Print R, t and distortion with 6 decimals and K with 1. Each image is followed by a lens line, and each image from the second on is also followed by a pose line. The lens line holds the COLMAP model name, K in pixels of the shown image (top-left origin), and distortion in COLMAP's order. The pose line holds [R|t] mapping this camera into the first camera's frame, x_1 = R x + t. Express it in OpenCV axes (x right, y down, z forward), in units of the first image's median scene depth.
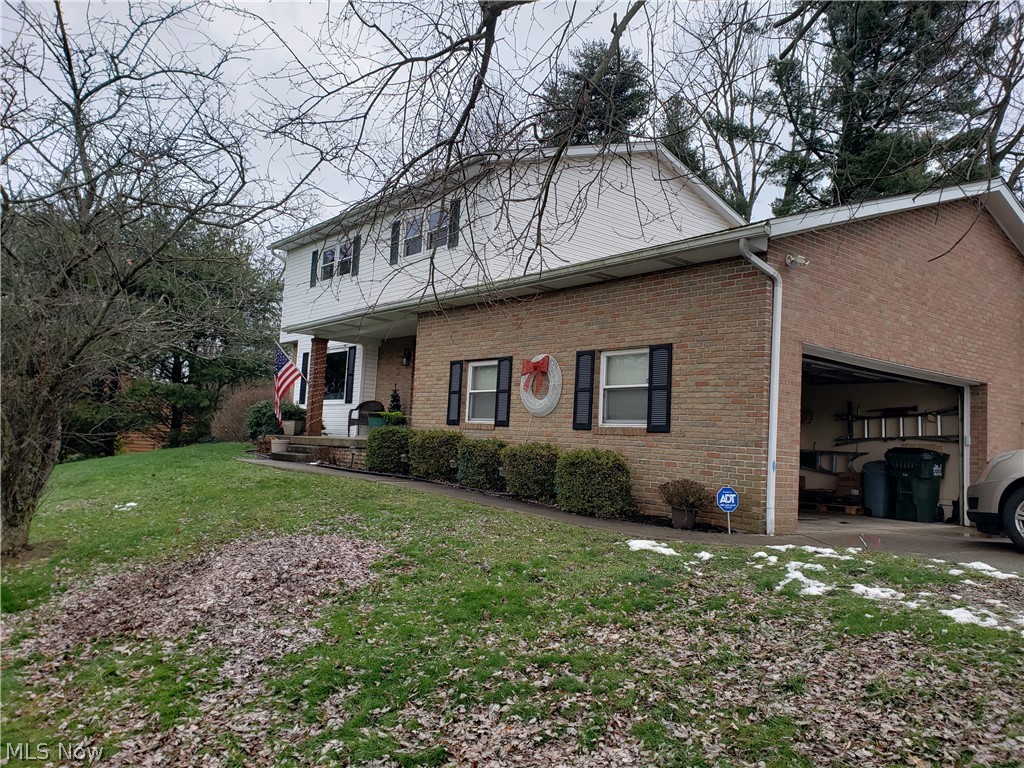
lens RADIAL K [[795.9, 0, 511.3], [0, 795.9, 364.8], [0, 0, 1]] dist [0.050693, -0.055500]
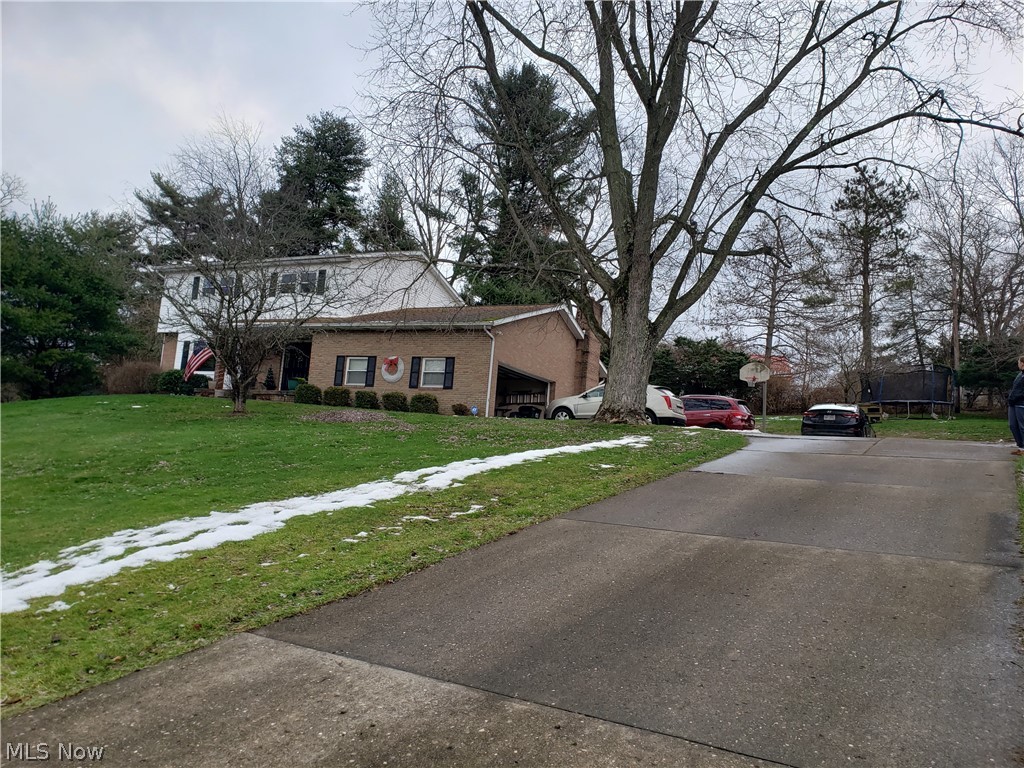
lens RADIAL K [[795.9, 0, 509.5], [0, 795.9, 387.3], [0, 0, 1]] dist [0.050693, -0.055500]
pose [[0.902222, 0.072219, 0.425182, -0.593472], [-0.078518, 0.996909, -0.002717, 0.052663], [-0.424064, -0.030933, 0.905104, -1.182165]]
